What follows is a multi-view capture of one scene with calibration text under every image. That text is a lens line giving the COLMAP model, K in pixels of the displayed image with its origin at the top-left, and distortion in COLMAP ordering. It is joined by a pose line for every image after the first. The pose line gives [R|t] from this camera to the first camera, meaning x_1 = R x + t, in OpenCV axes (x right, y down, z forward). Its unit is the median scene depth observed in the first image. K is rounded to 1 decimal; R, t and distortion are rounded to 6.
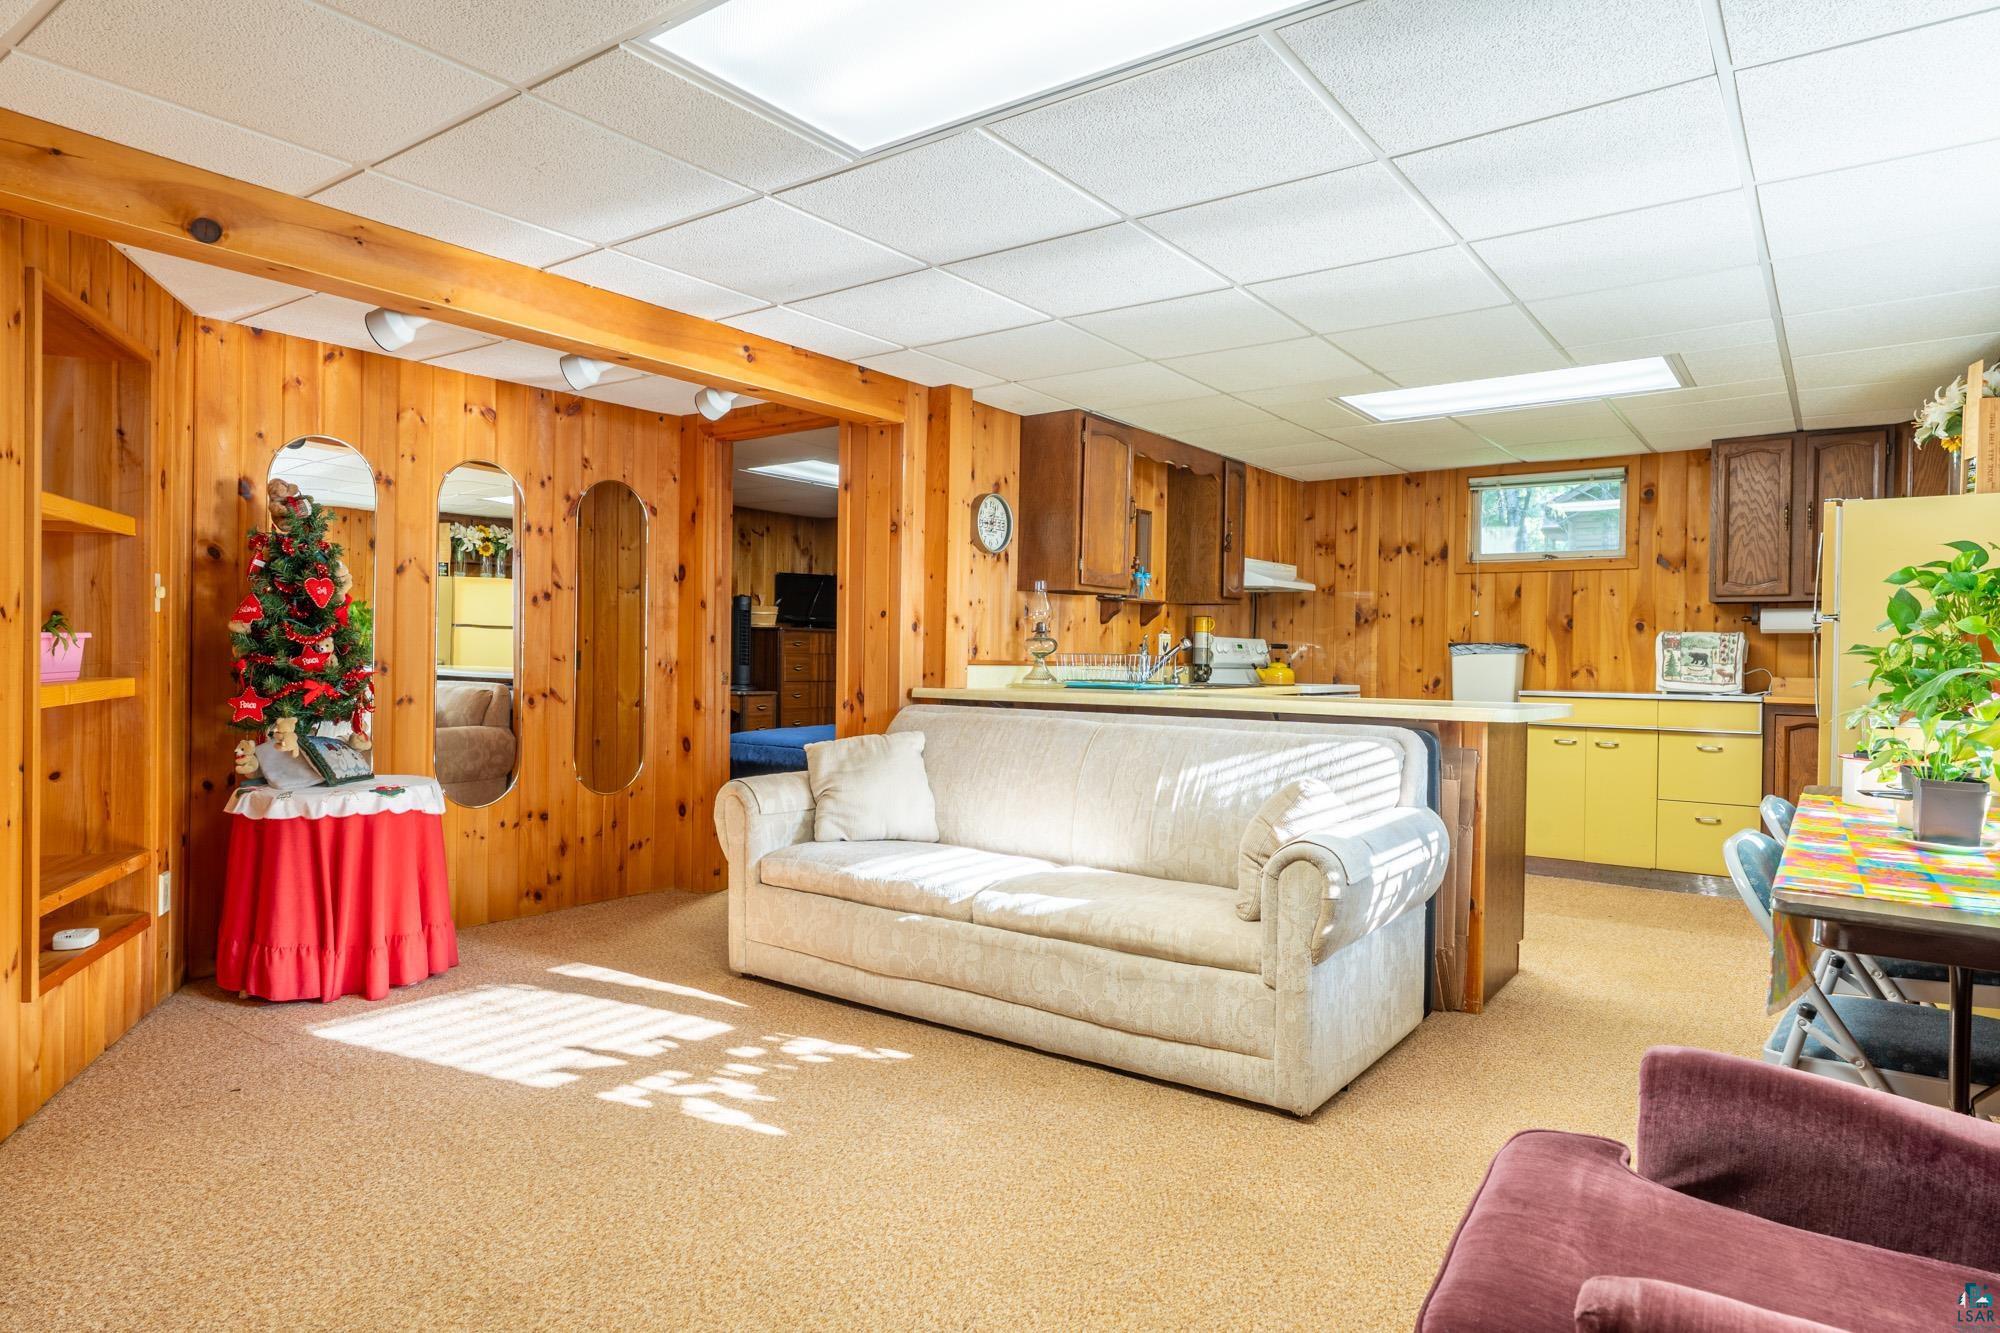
lens RADIAL K [[1159.4, 0, 999.9], [0, 1159.4, 660.6], [0, 0, 1]] dist [0.003435, 0.000296]
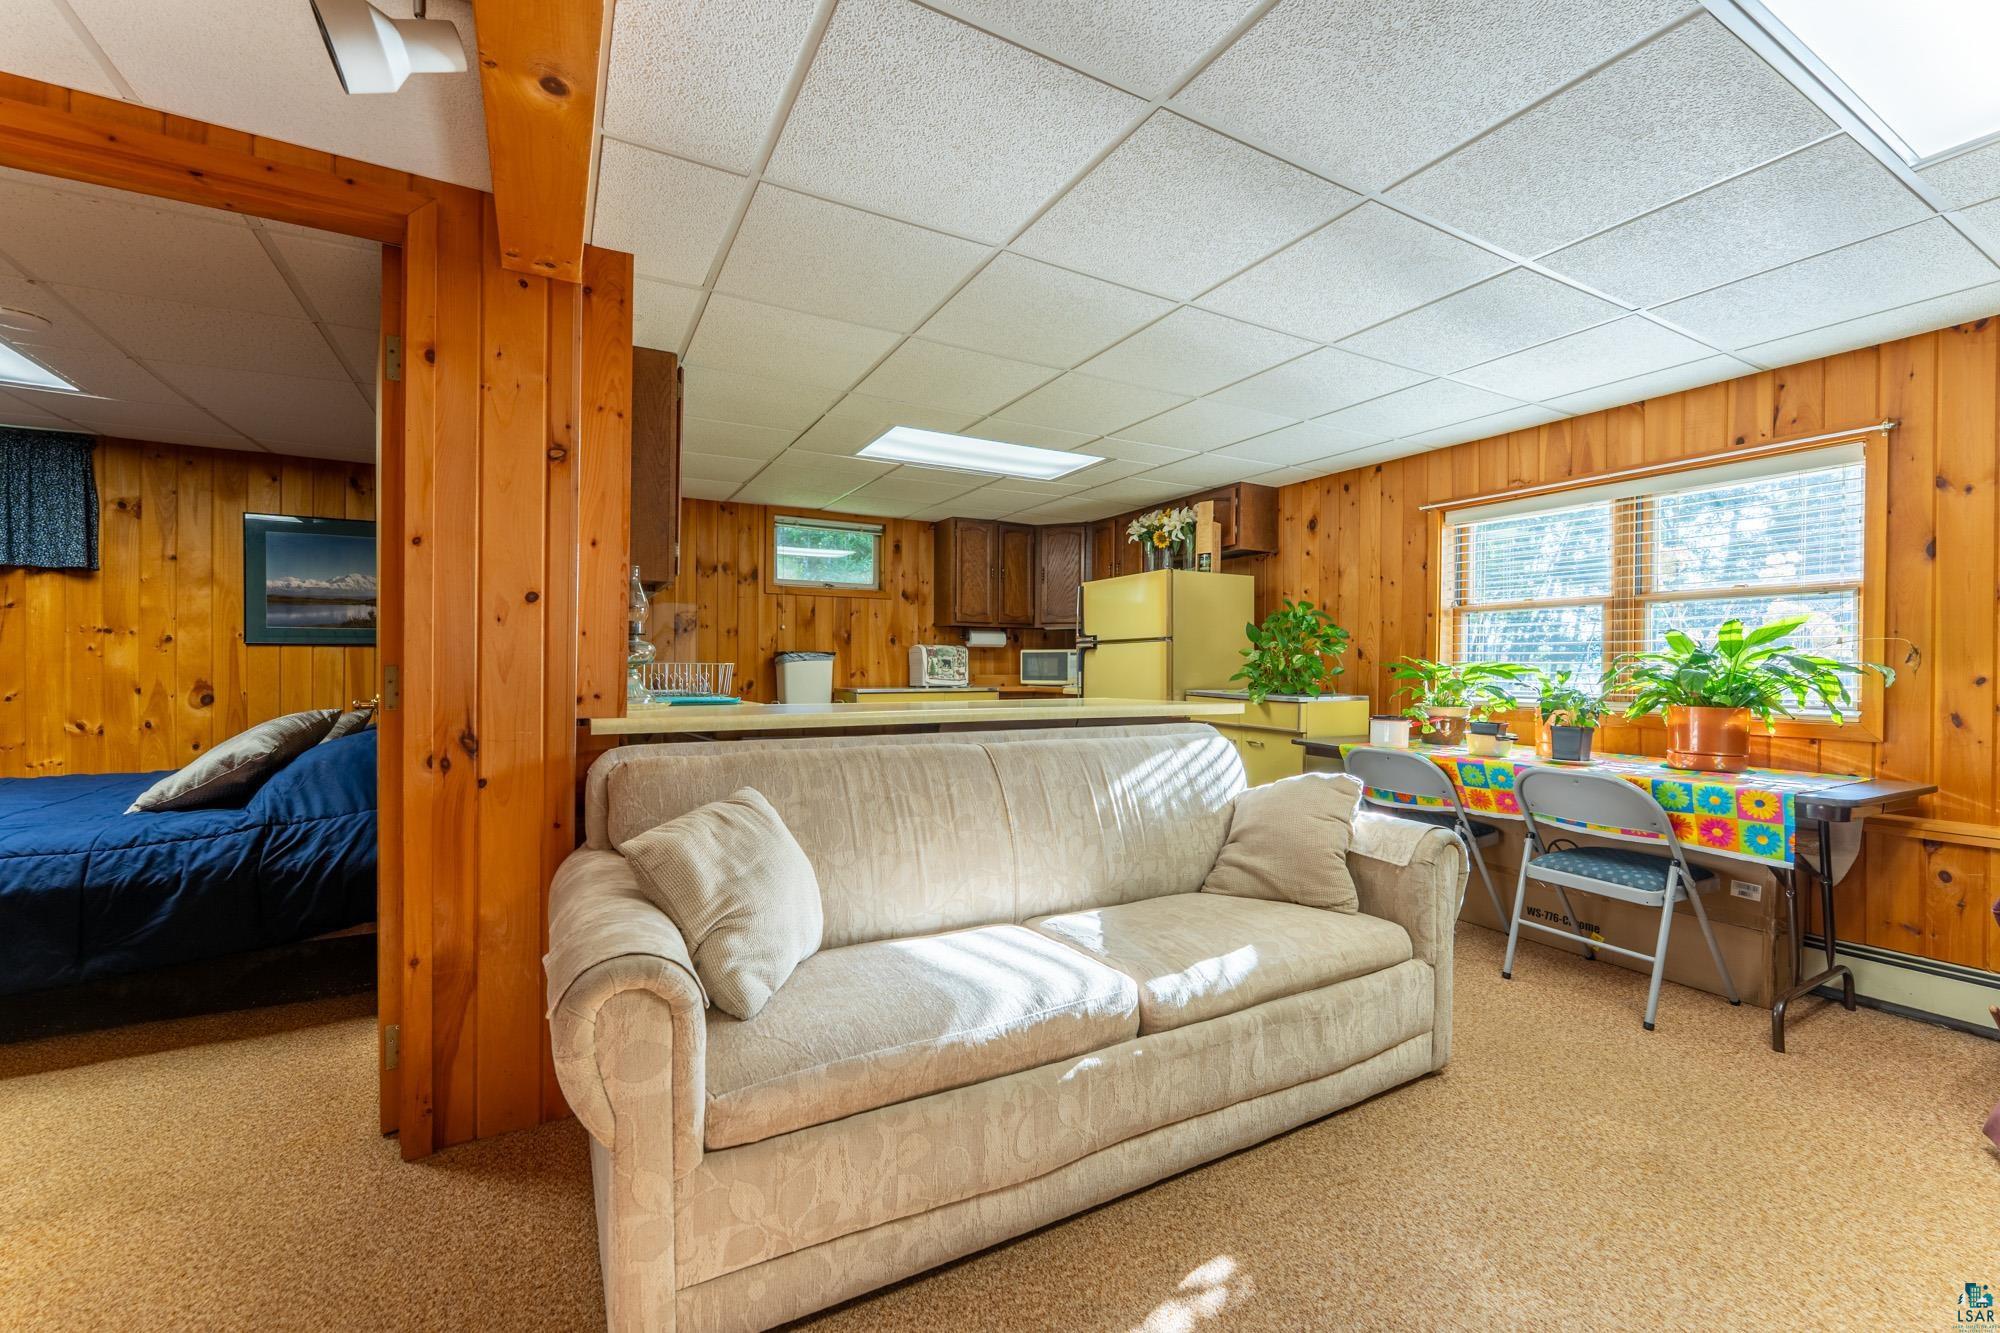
lens RADIAL K [[806.2, 0, 995.1], [0, 806.2, 673.0], [0, 0, 1]] dist [-0.003679, 0.000106]
pose [[0.426107, -0.017782, 0.904498, -0.286794], [0.005485, 0.999839, 0.017073, -0.006085], [-0.904656, -0.002314, 0.426136, 0.476284]]
